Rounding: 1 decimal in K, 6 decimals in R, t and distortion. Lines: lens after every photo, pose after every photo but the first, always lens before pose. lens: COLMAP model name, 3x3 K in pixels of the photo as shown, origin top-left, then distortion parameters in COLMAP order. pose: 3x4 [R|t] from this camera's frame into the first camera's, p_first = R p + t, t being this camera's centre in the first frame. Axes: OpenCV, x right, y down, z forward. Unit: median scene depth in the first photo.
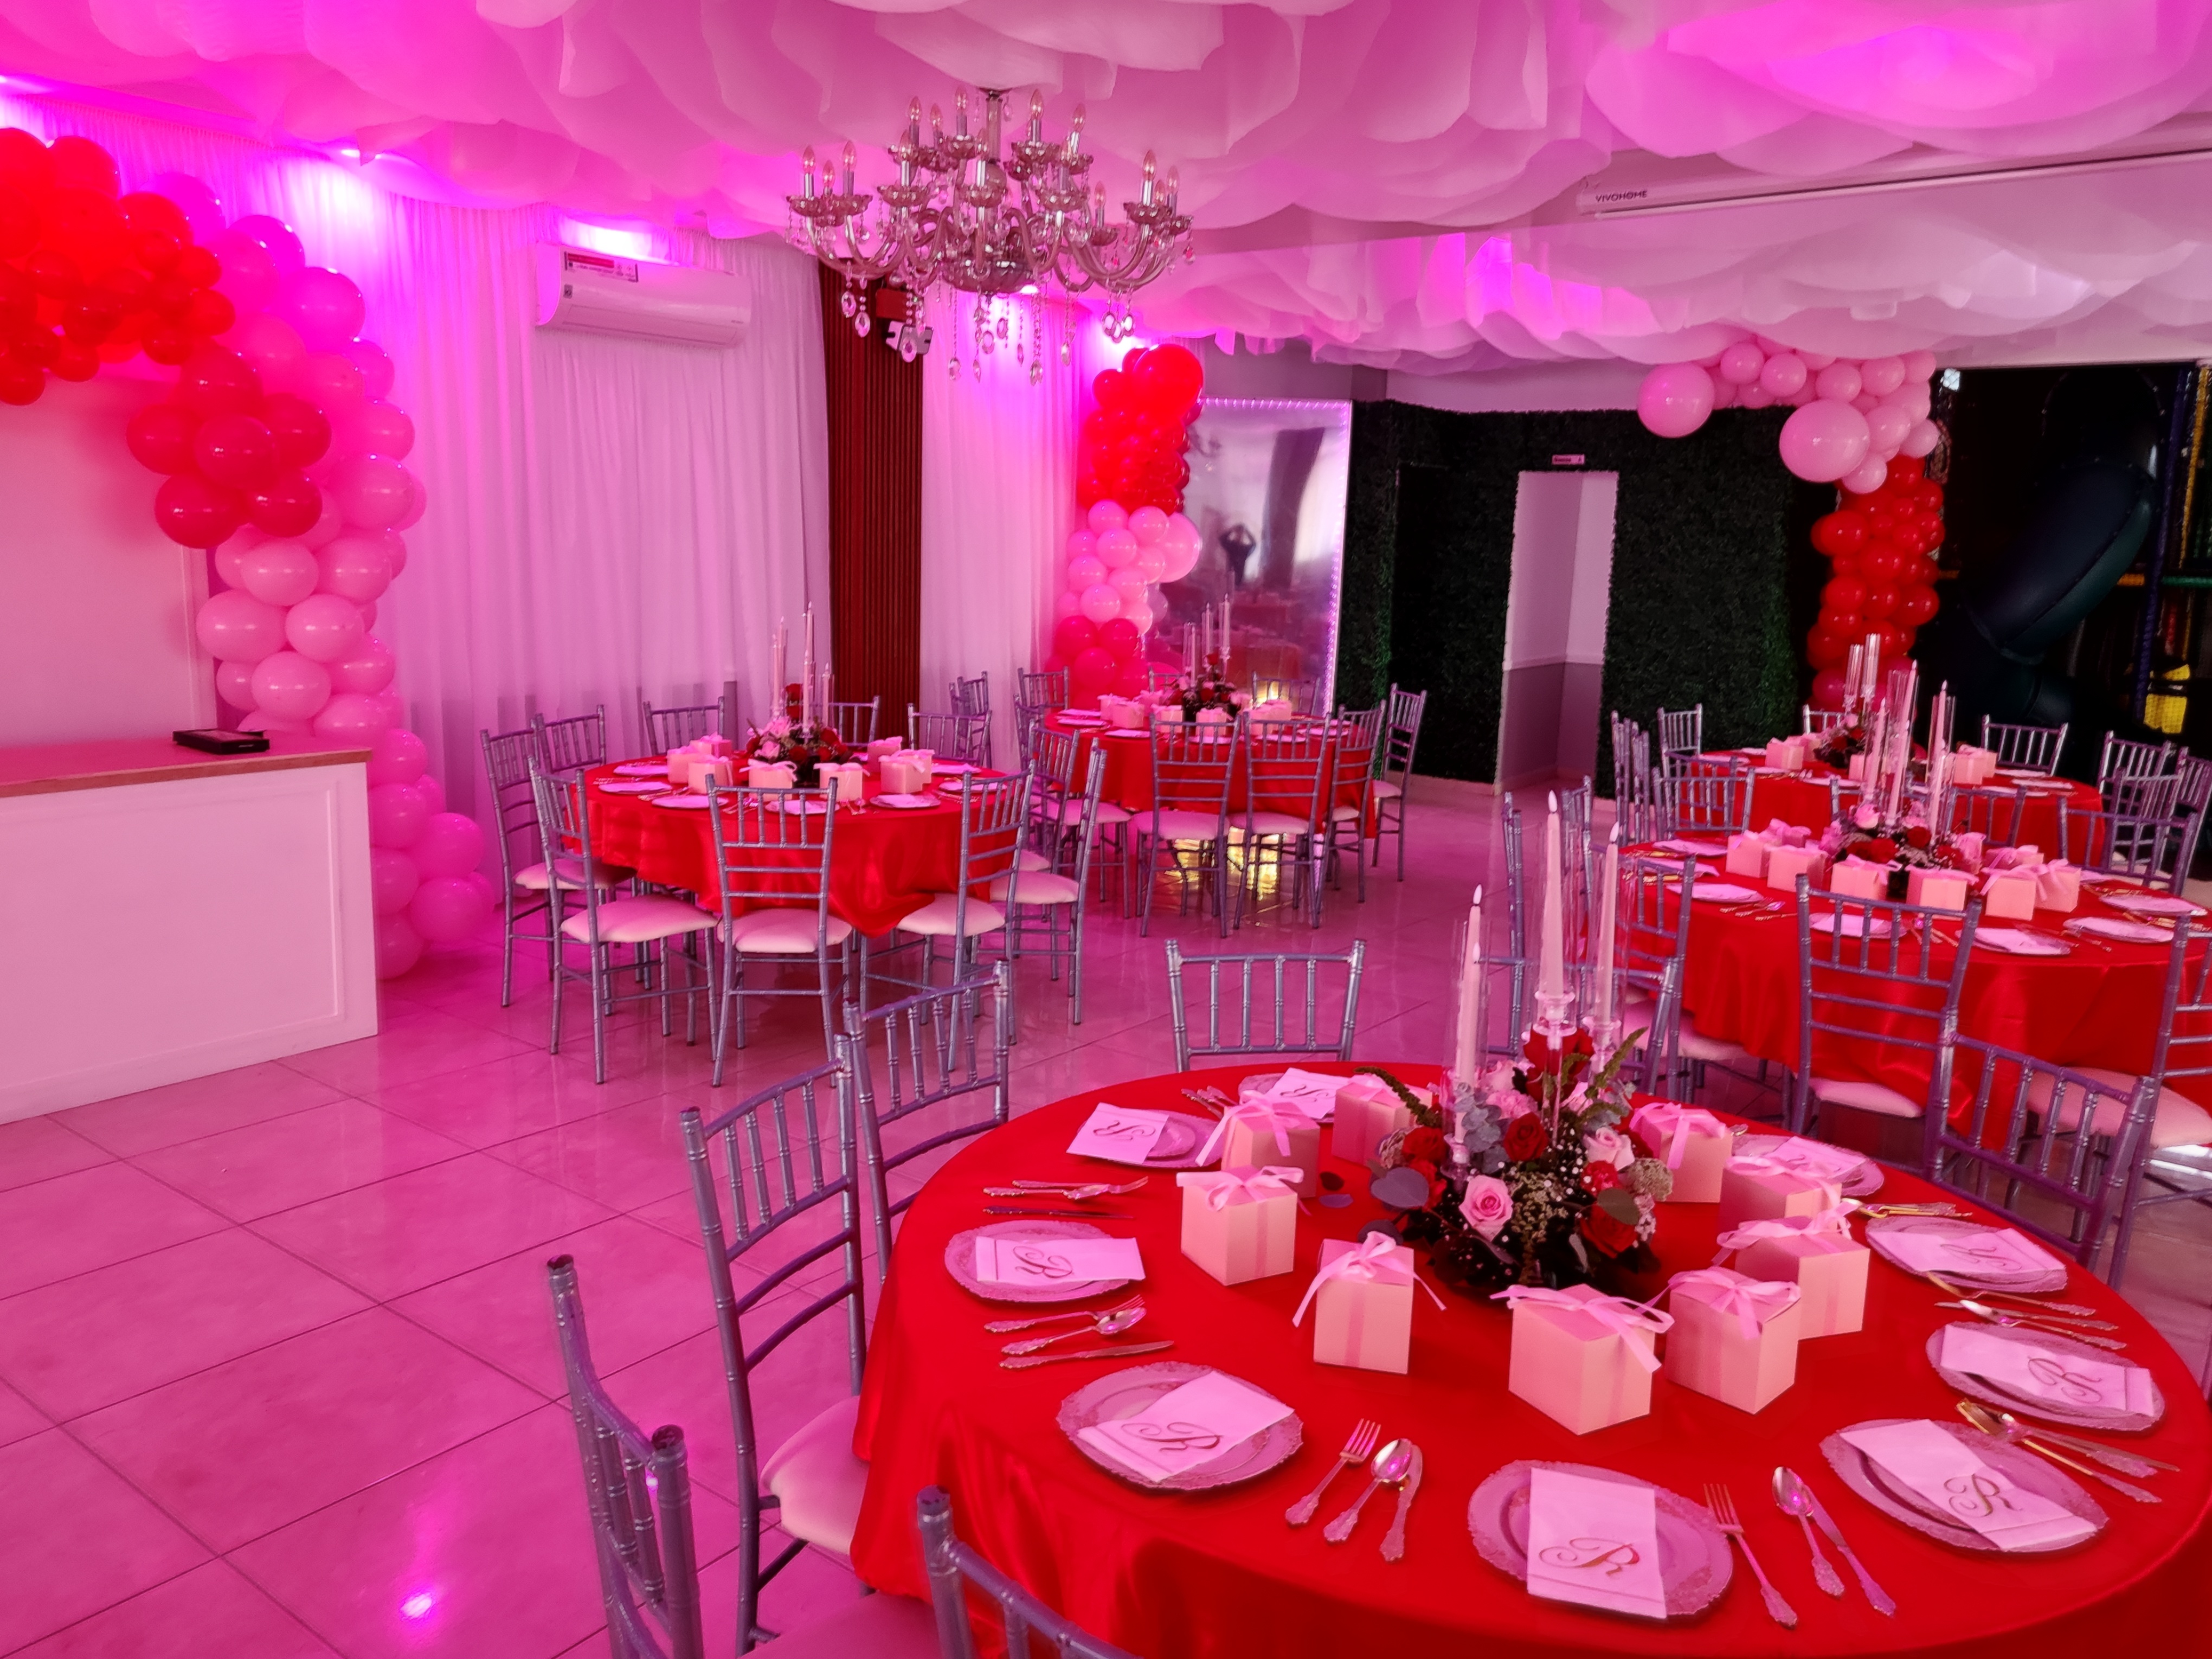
lens RADIAL K [[1656.4, 0, 1106.0], [0, 1656.4, 829.5], [0, 0, 1]] dist [-0.000640, 0.002012]
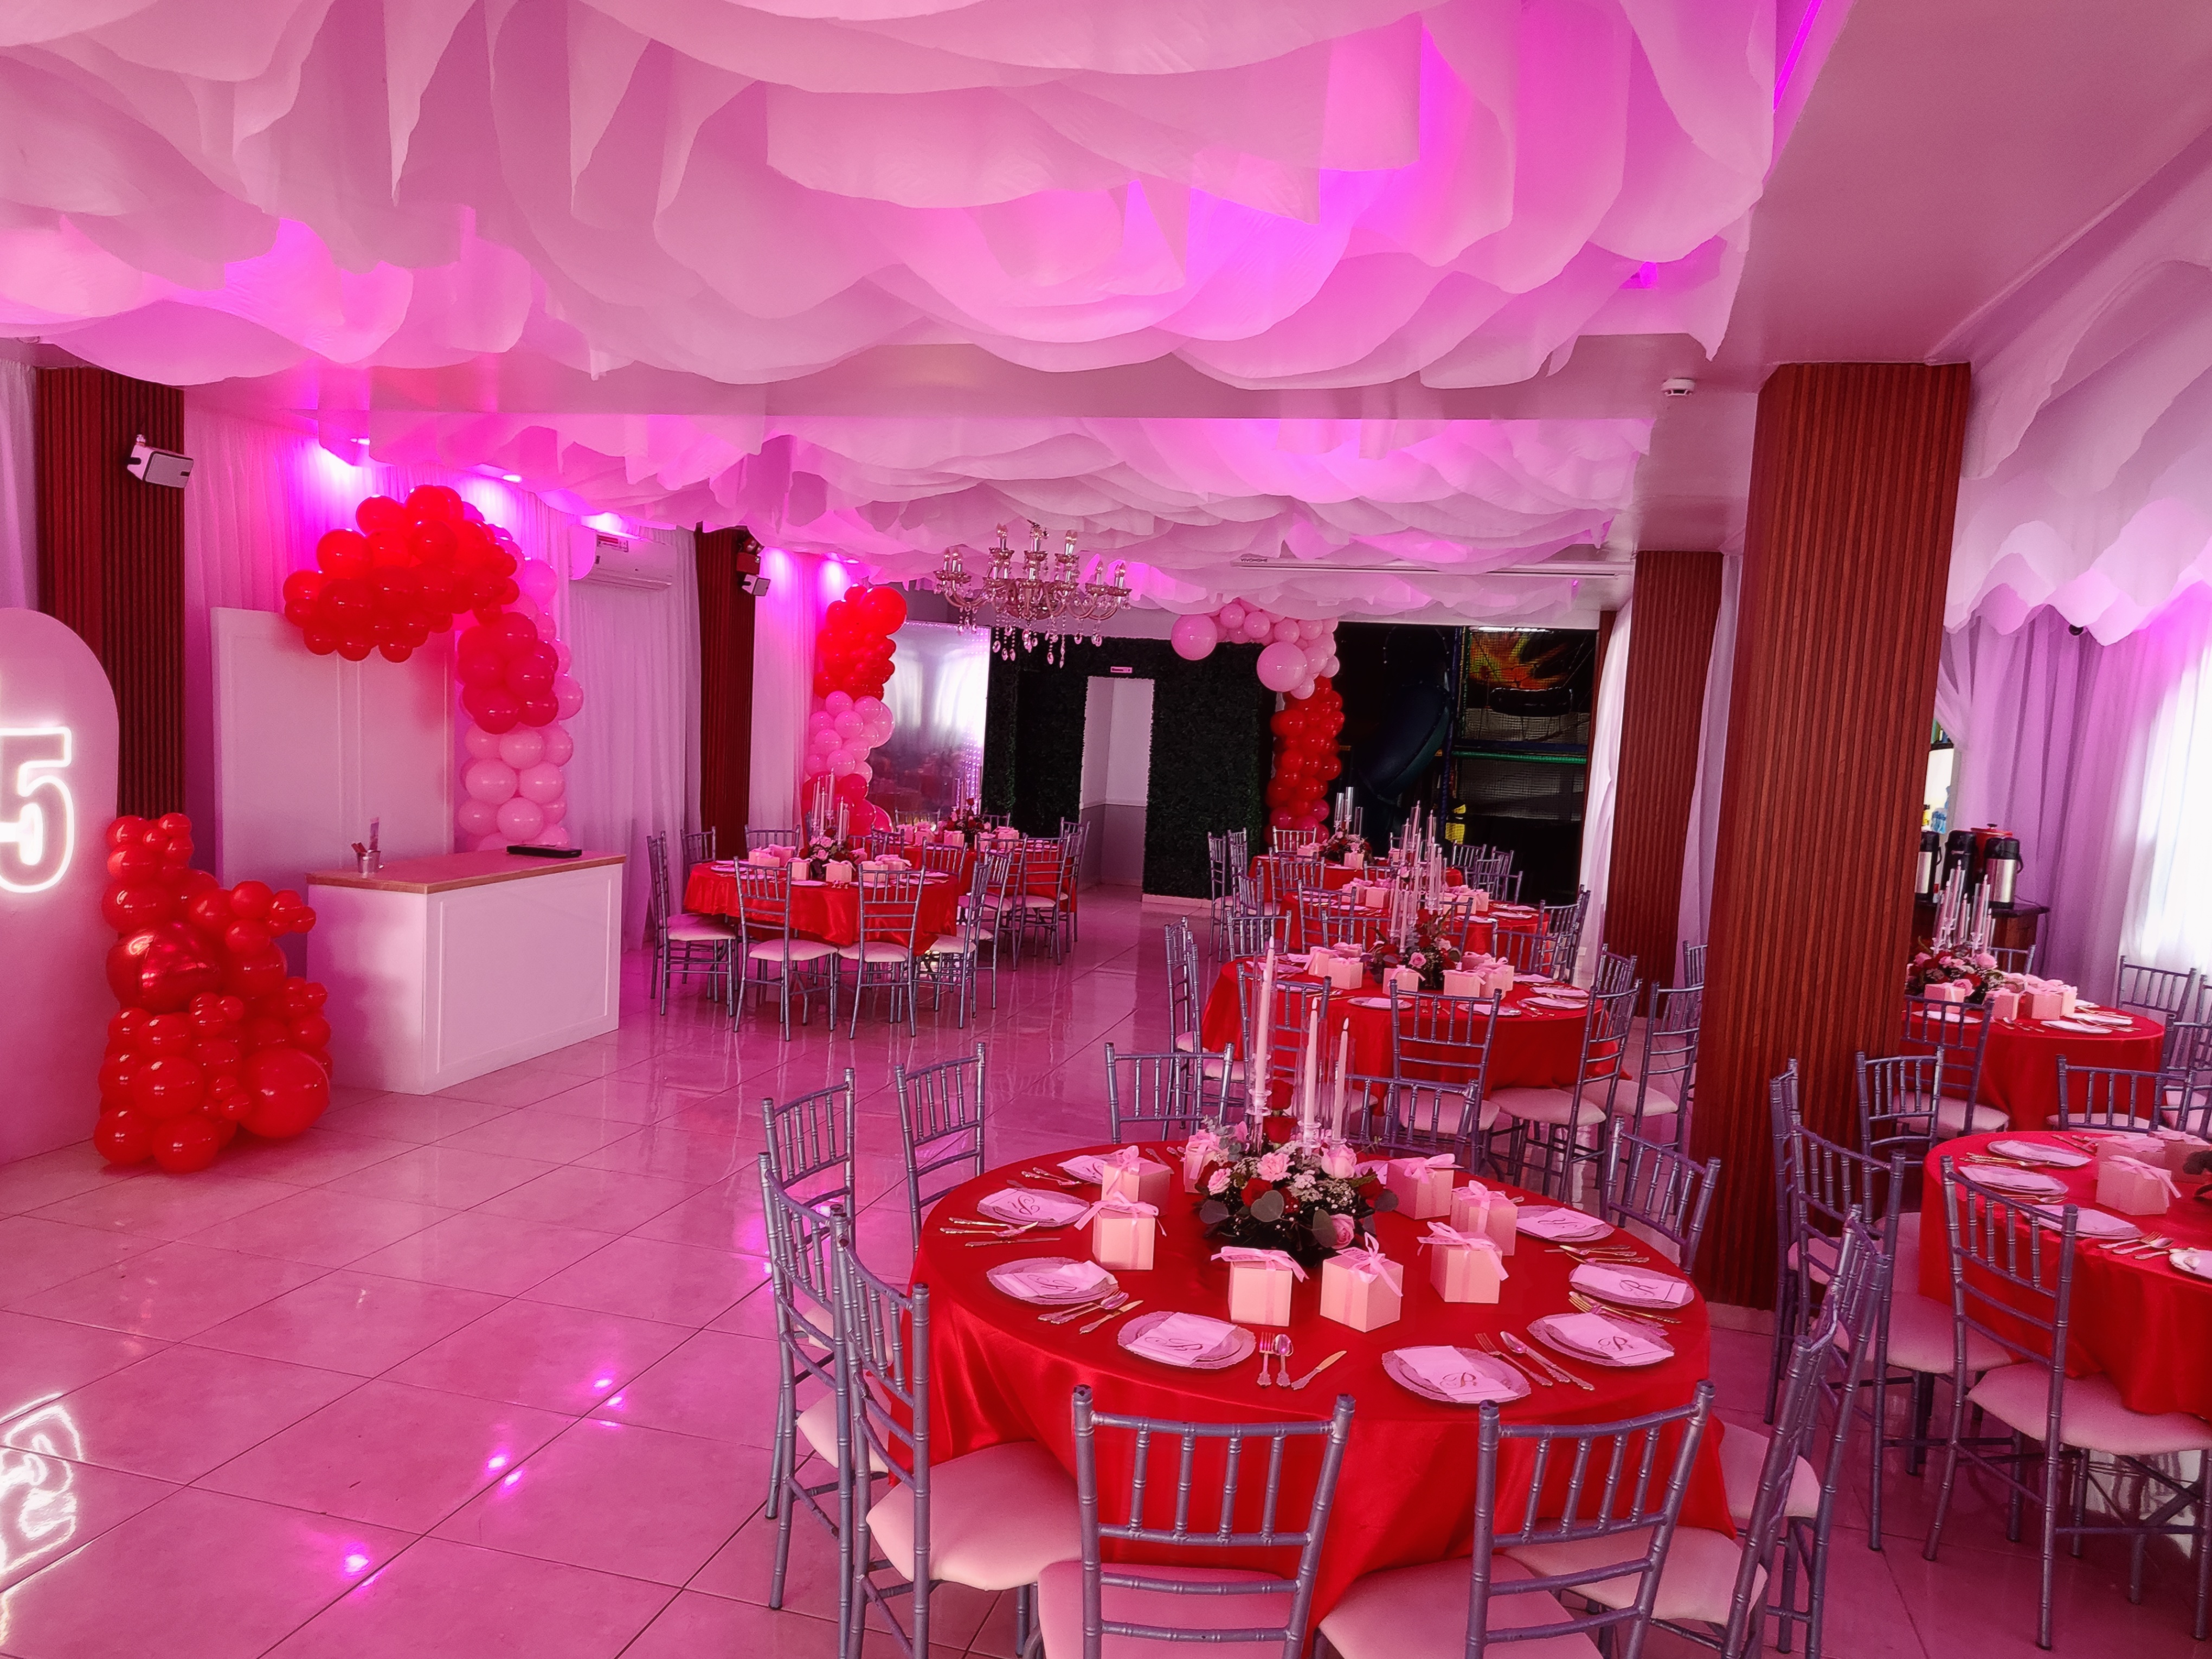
lens RADIAL K [[1656.4, 0, 1106.0], [0, 1656.4, 829.5], [0, 0, 1]] dist [-0.000640, 0.002012]
pose [[0.916086, -0.009356, 0.400873, -0.359689], [0.044049, 0.996025, -0.077416, 0.039622], [-0.398556, 0.088578, 0.912857, -0.379113]]
